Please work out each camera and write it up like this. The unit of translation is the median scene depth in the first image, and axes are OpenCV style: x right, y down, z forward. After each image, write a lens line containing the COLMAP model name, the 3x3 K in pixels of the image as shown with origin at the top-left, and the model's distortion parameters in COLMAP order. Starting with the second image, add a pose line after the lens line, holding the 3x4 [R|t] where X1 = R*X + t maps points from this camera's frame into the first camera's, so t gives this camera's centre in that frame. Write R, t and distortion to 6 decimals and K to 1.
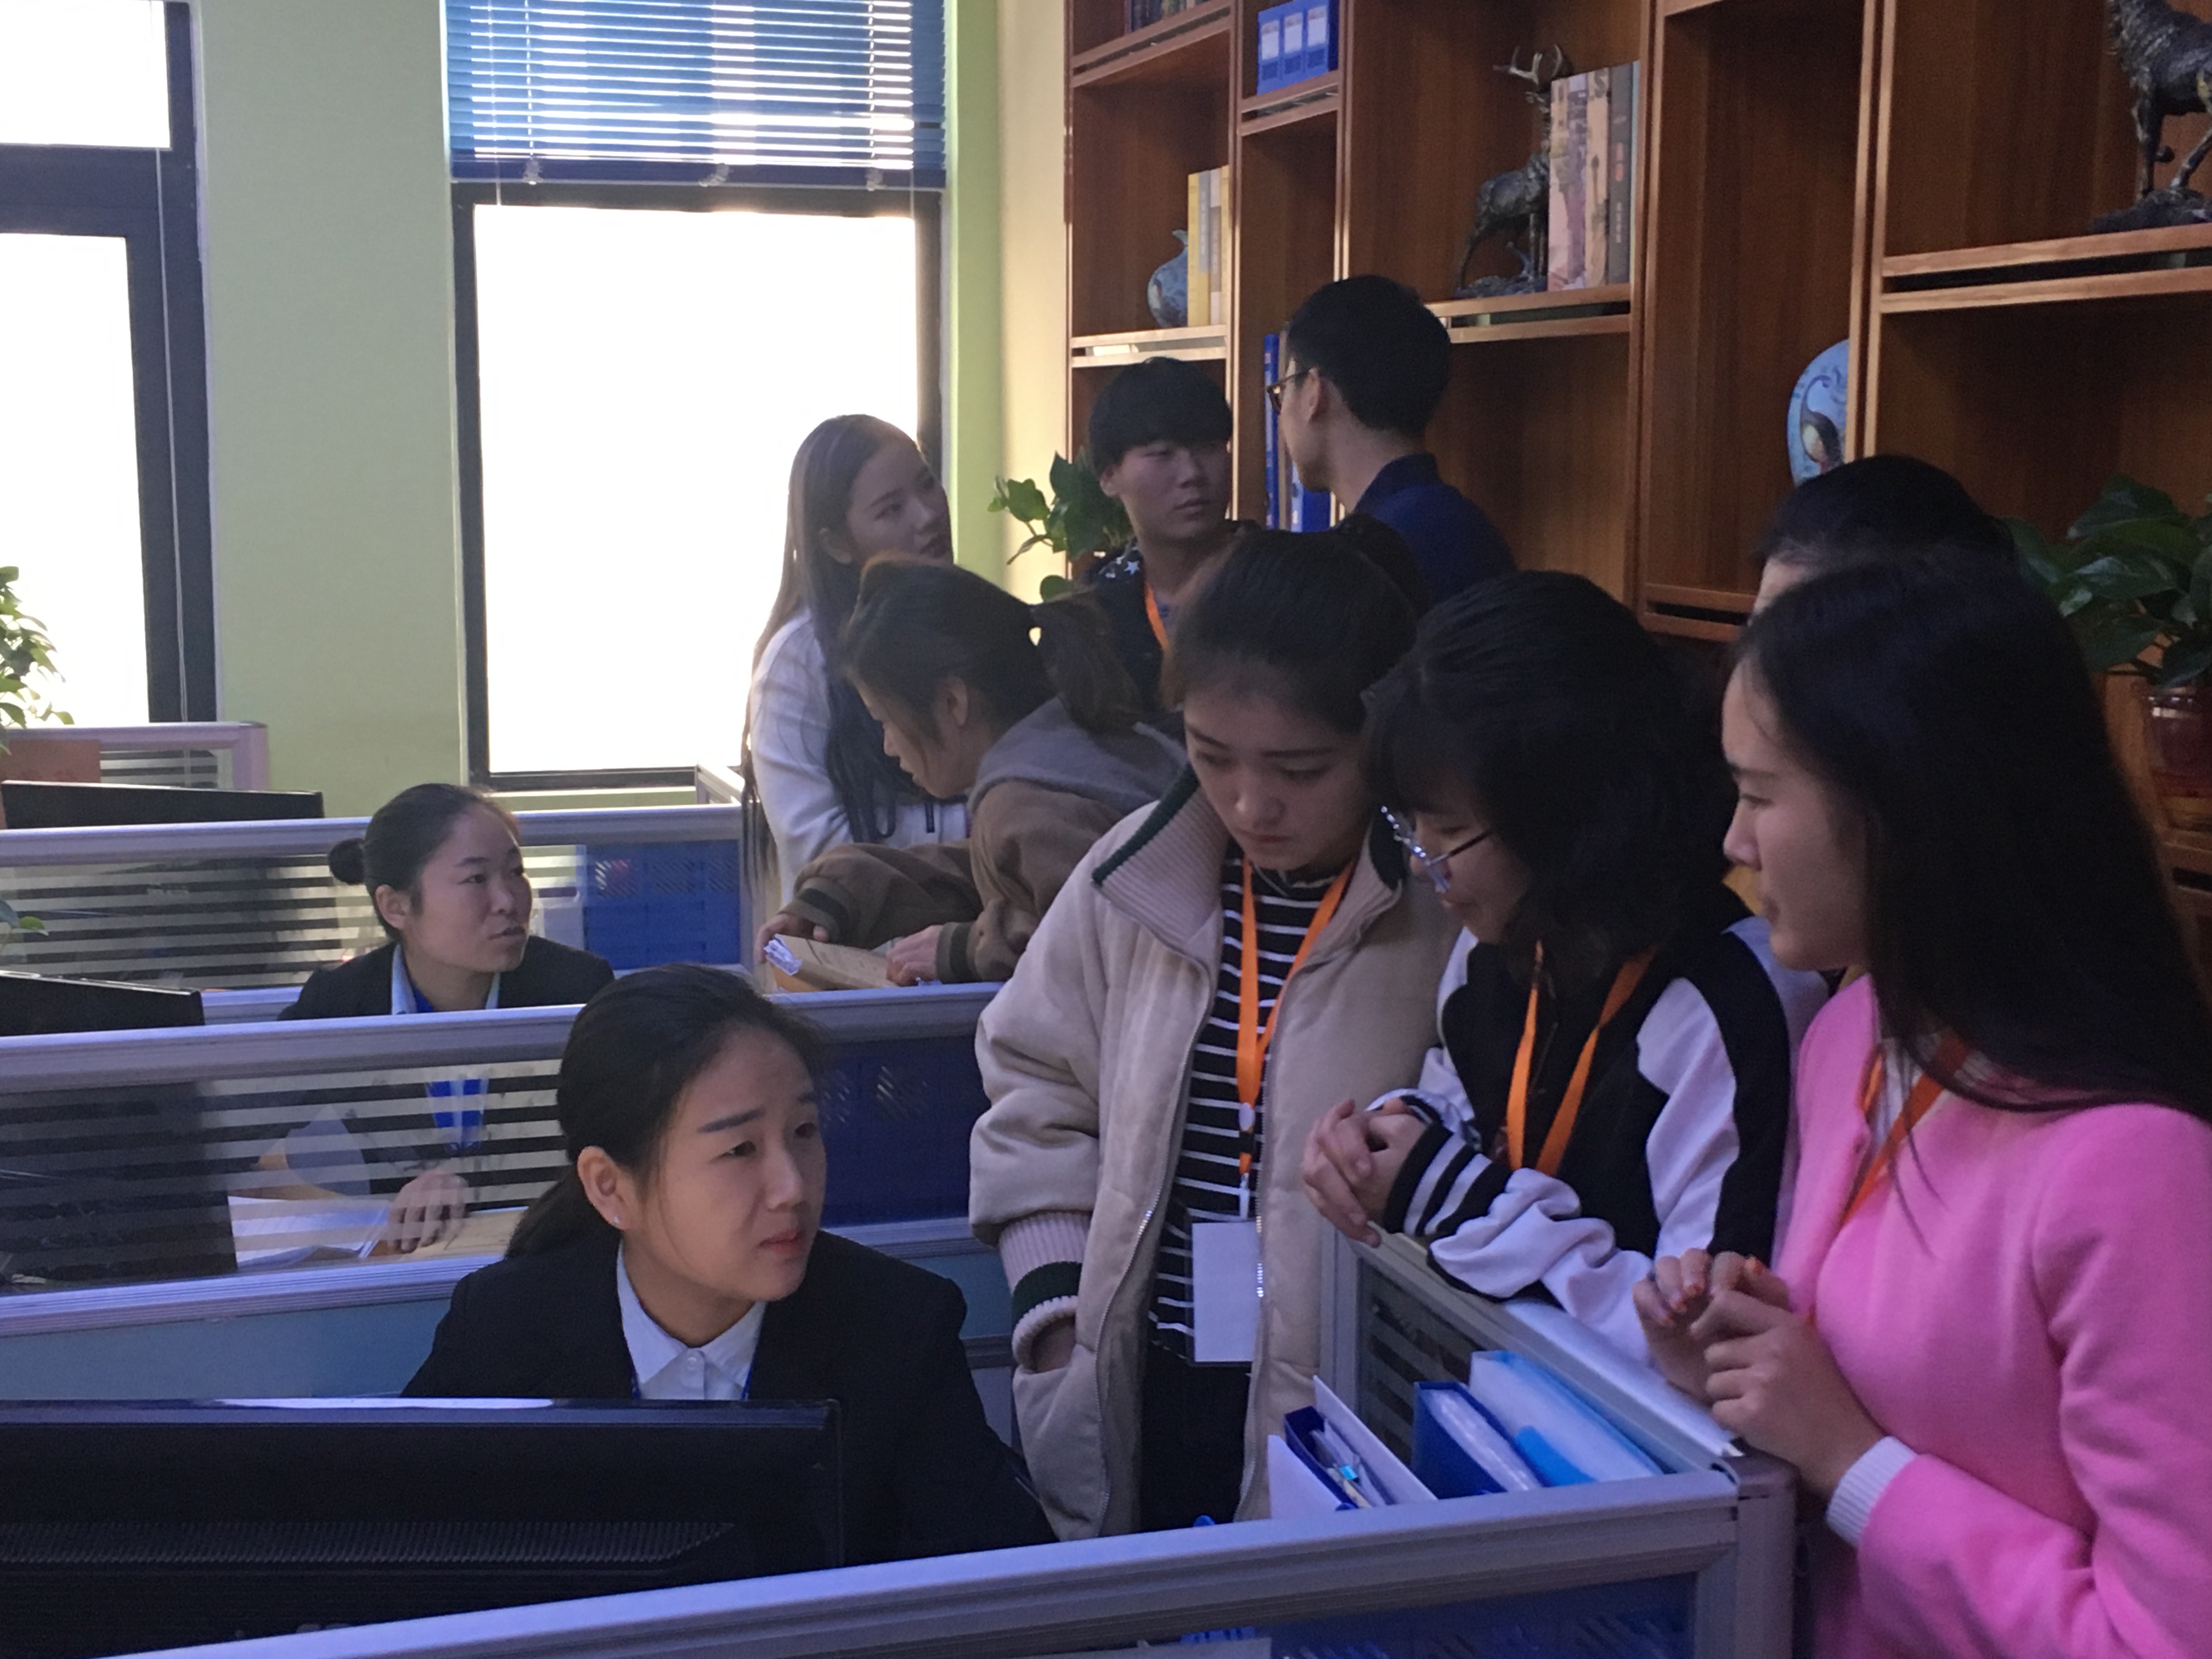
lens RADIAL K [[2642.0, 0, 1106.0], [0, 2642.0, 829.5], [0, 0, 1]] dist [0.007030, 0.021819]
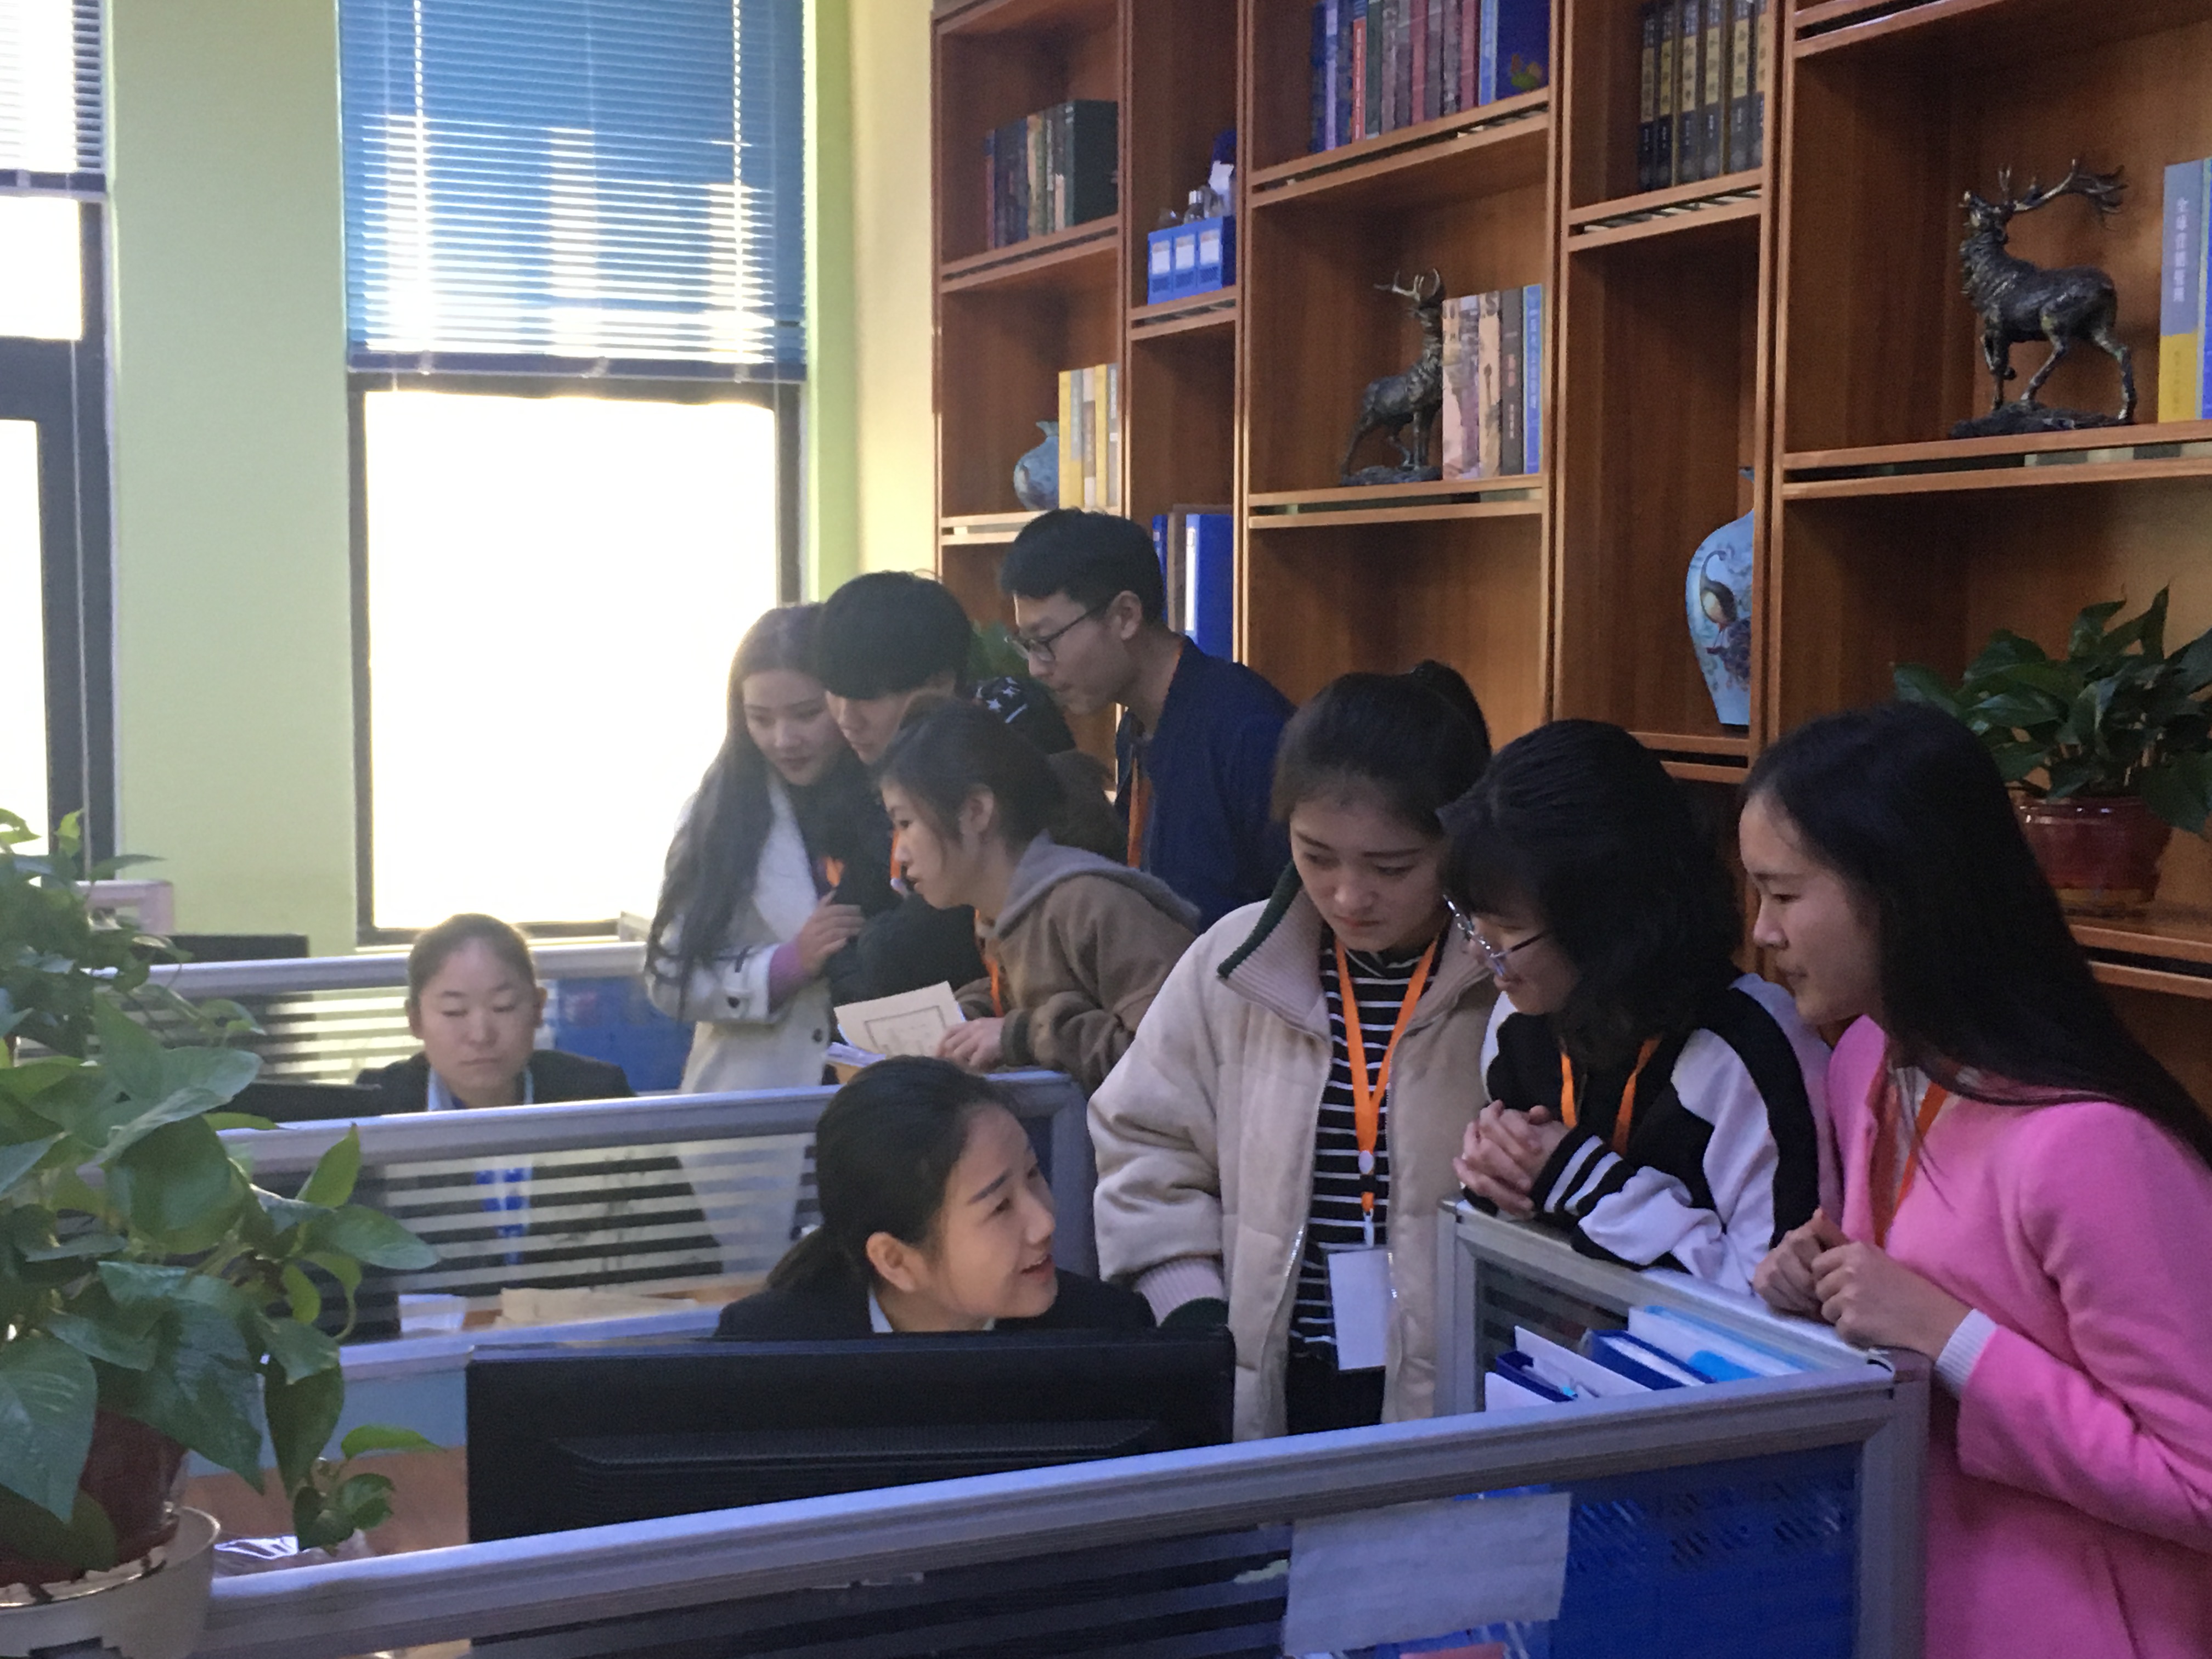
lens RADIAL K [[2642.0, 0, 1106.0], [0, 2642.0, 829.5], [0, 0, 1]] dist [0.007030, 0.021819]
pose [[0.990210, -0.015263, 0.138746, -0.146841], [0.024474, 0.997590, -0.064931, 0.021392], [-0.137420, 0.067691, 0.988197, -0.115014]]
